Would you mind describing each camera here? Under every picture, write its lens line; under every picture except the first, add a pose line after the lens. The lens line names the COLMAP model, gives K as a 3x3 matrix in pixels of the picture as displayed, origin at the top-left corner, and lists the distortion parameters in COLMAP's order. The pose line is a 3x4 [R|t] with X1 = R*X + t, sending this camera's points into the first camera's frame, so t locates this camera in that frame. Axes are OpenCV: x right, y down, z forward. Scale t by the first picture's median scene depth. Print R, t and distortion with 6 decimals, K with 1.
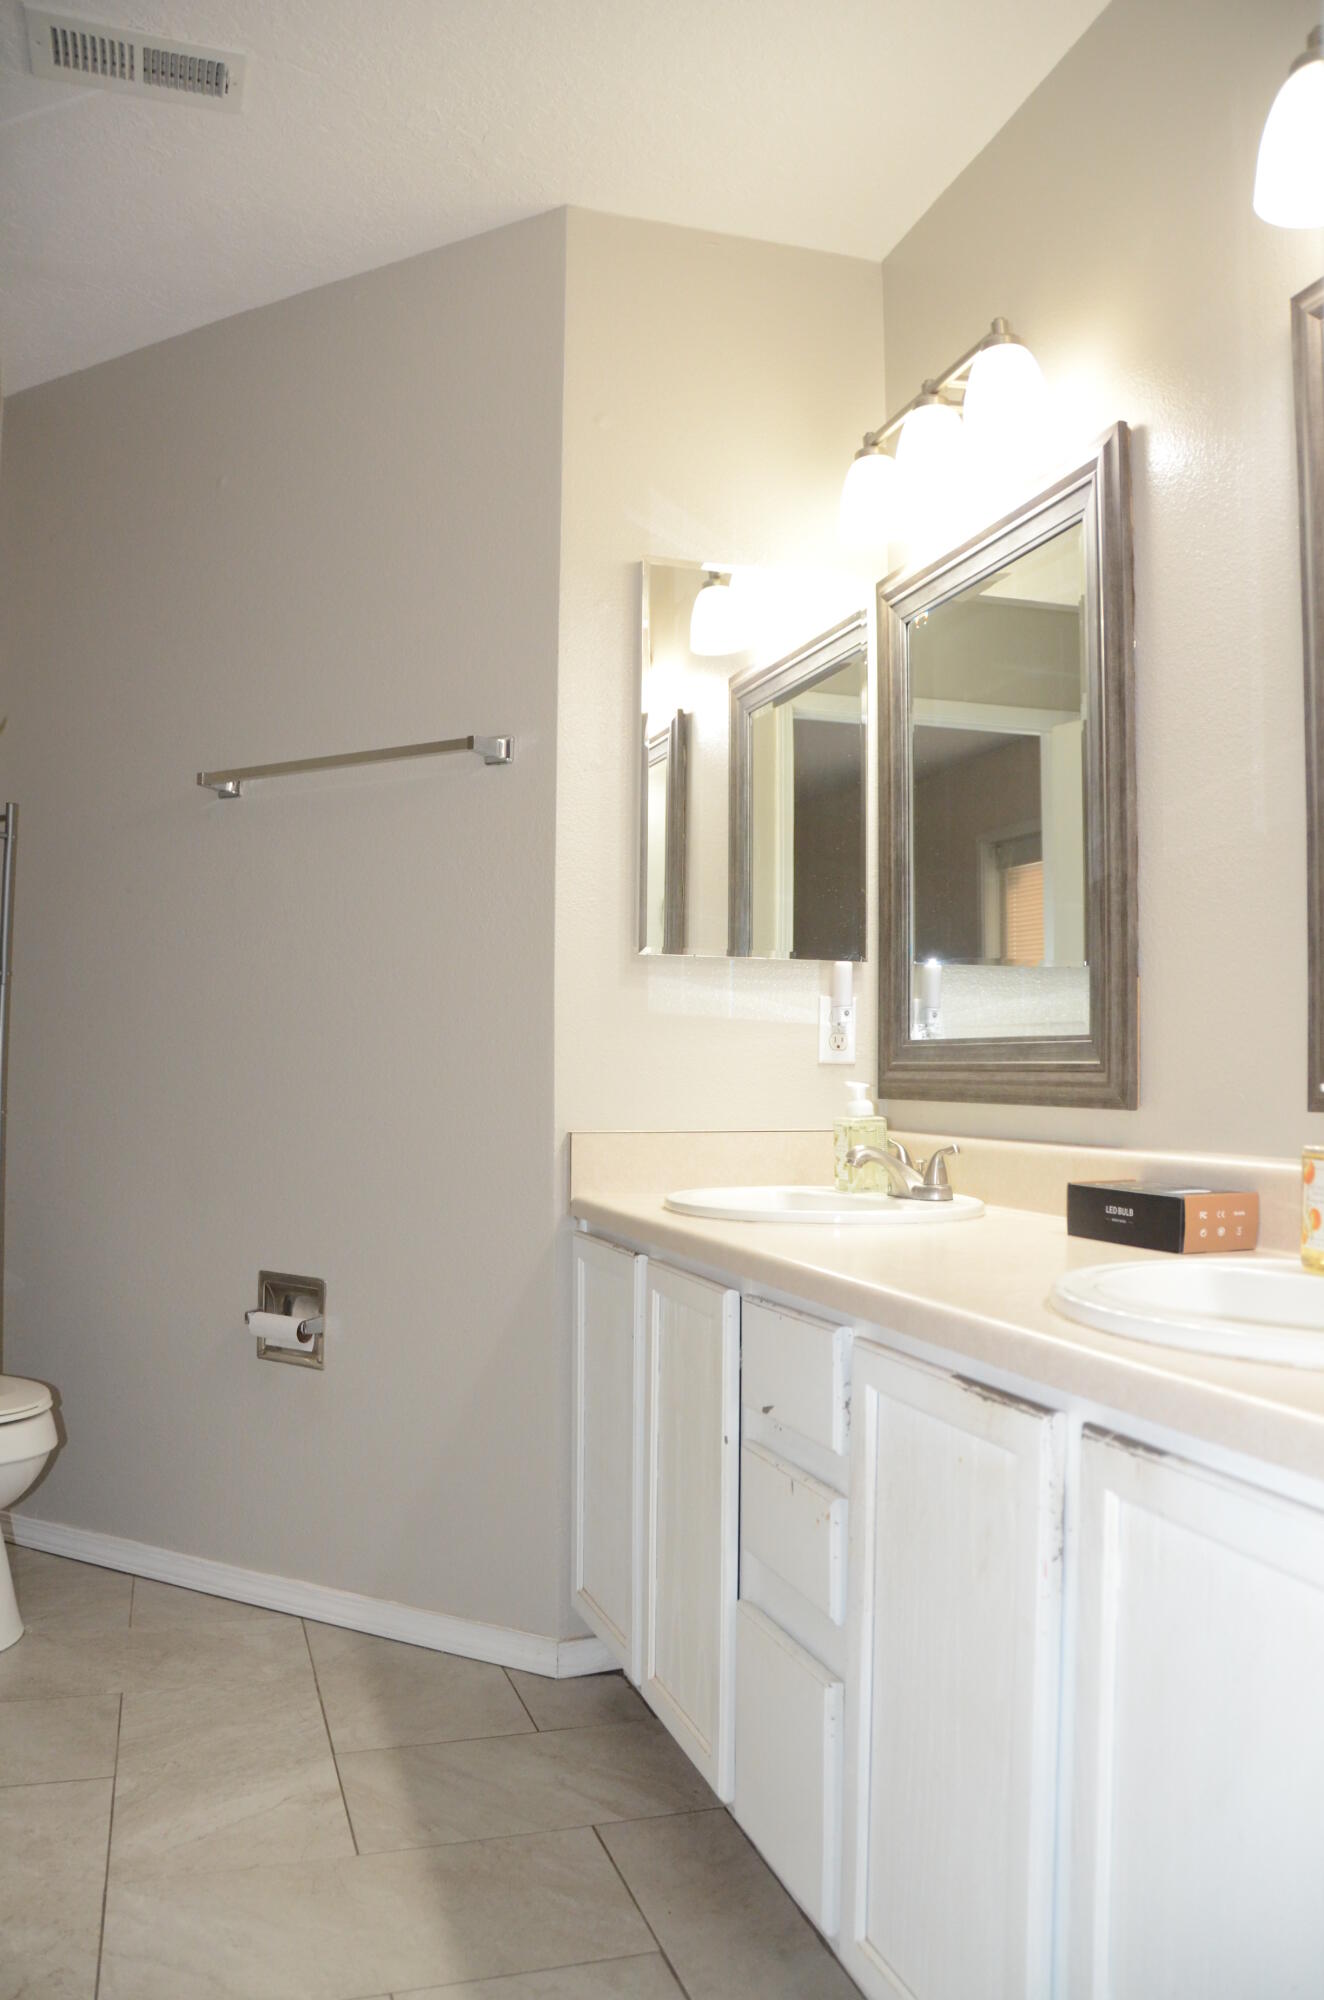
lens RADIAL K [[1567.5, 0, 662.0], [0, 1567.5, 1000.0], [0, 0, 1]] dist [-0.159753, 0.117011]
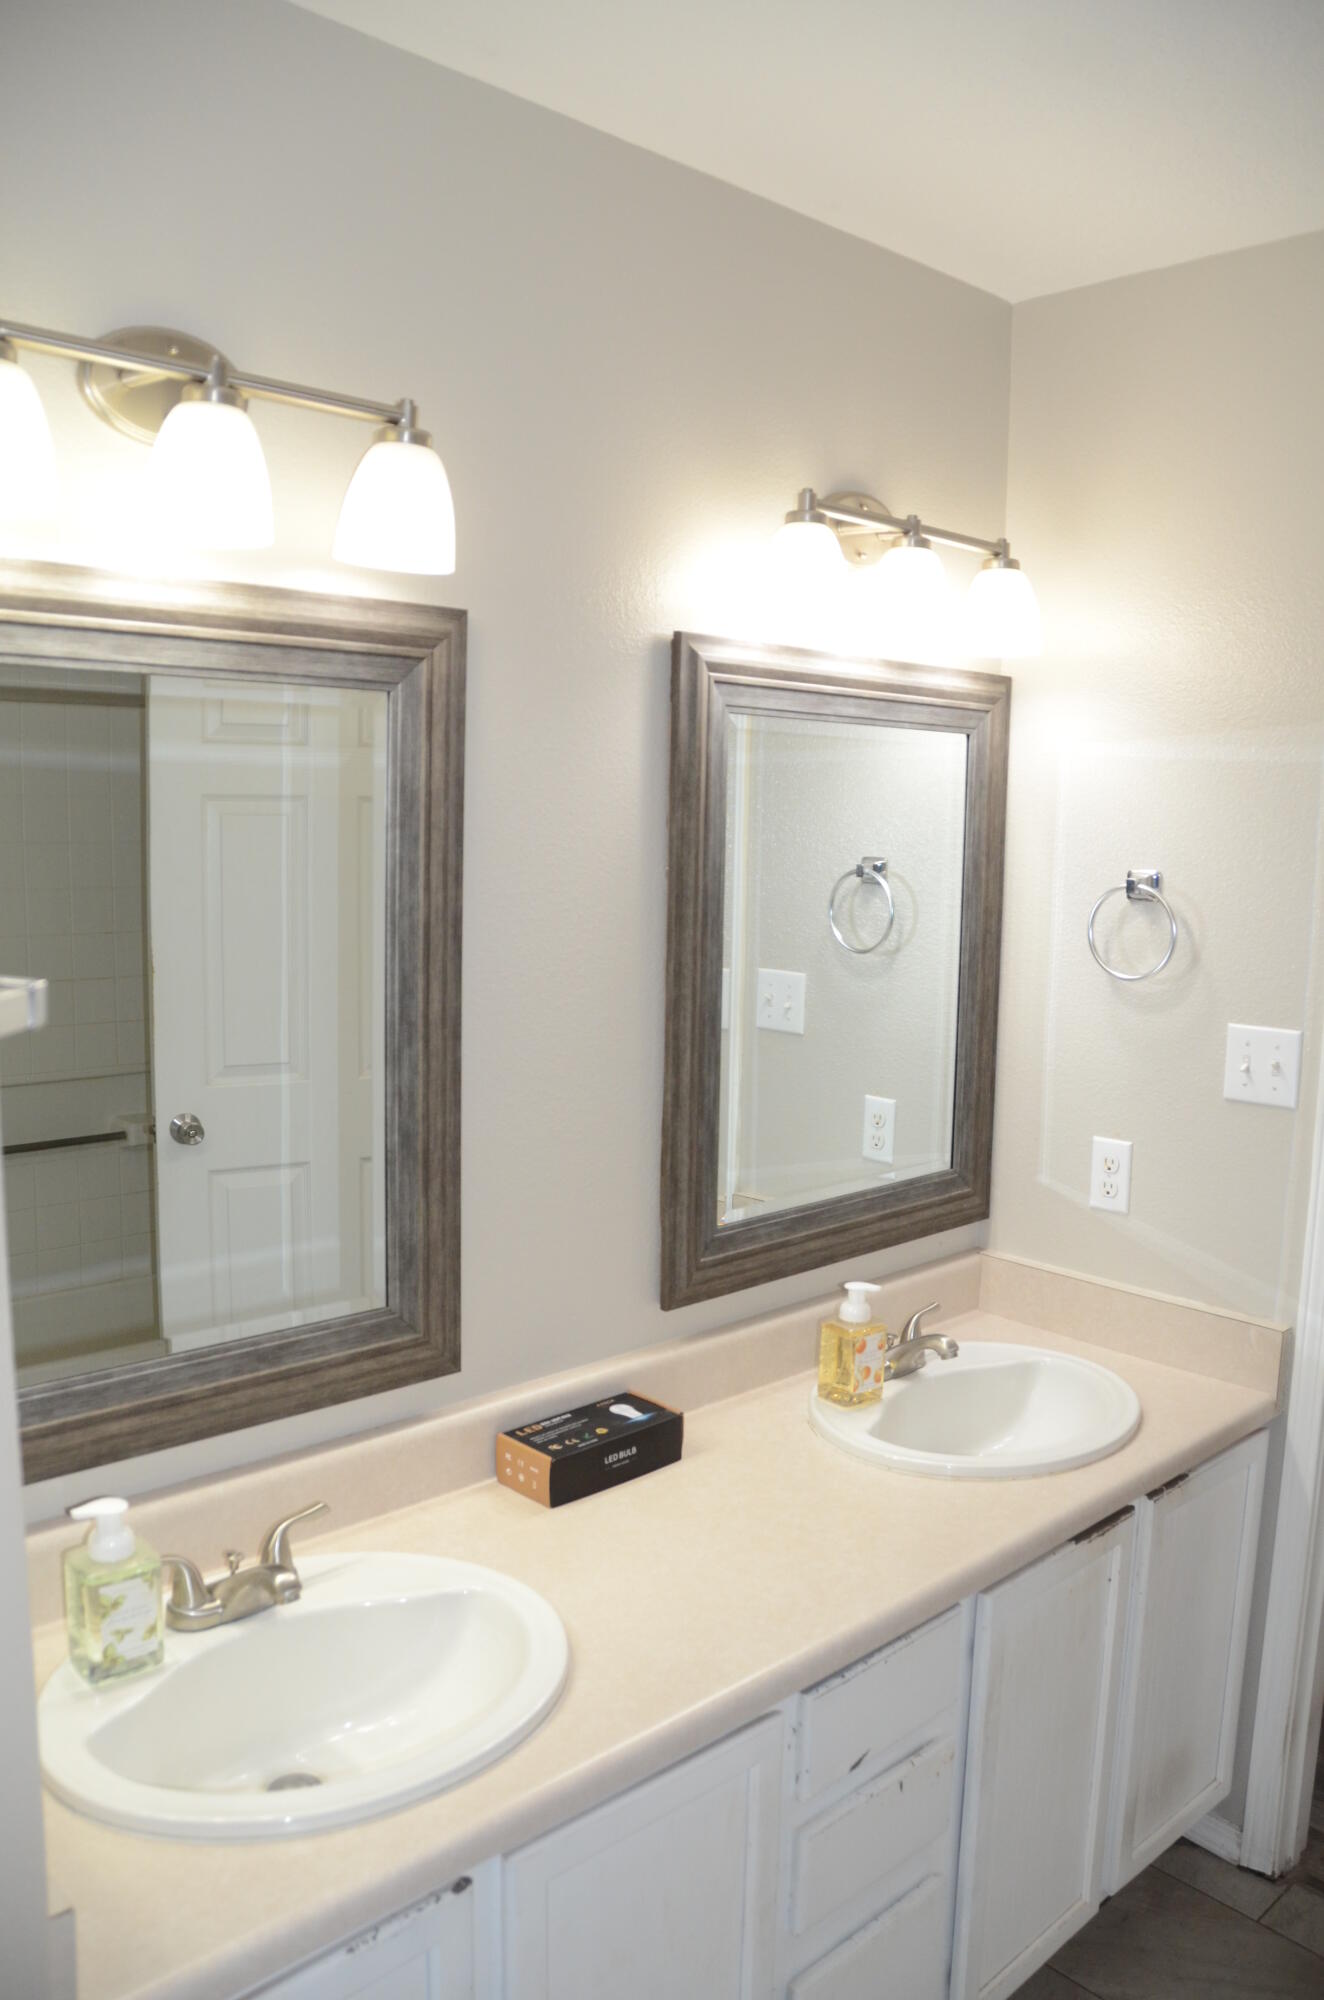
lens RADIAL K [[1567.5, 0, 662.0], [0, 1567.5, 1000.0], [0, 0, 1]] dist [-0.159753, 0.117011]
pose [[-0.443603, -0.124093, 0.887591, -0.532328], [-0.066842, 0.992190, 0.105310, -0.246526], [-0.893727, -0.012613, -0.448434, 1.226747]]
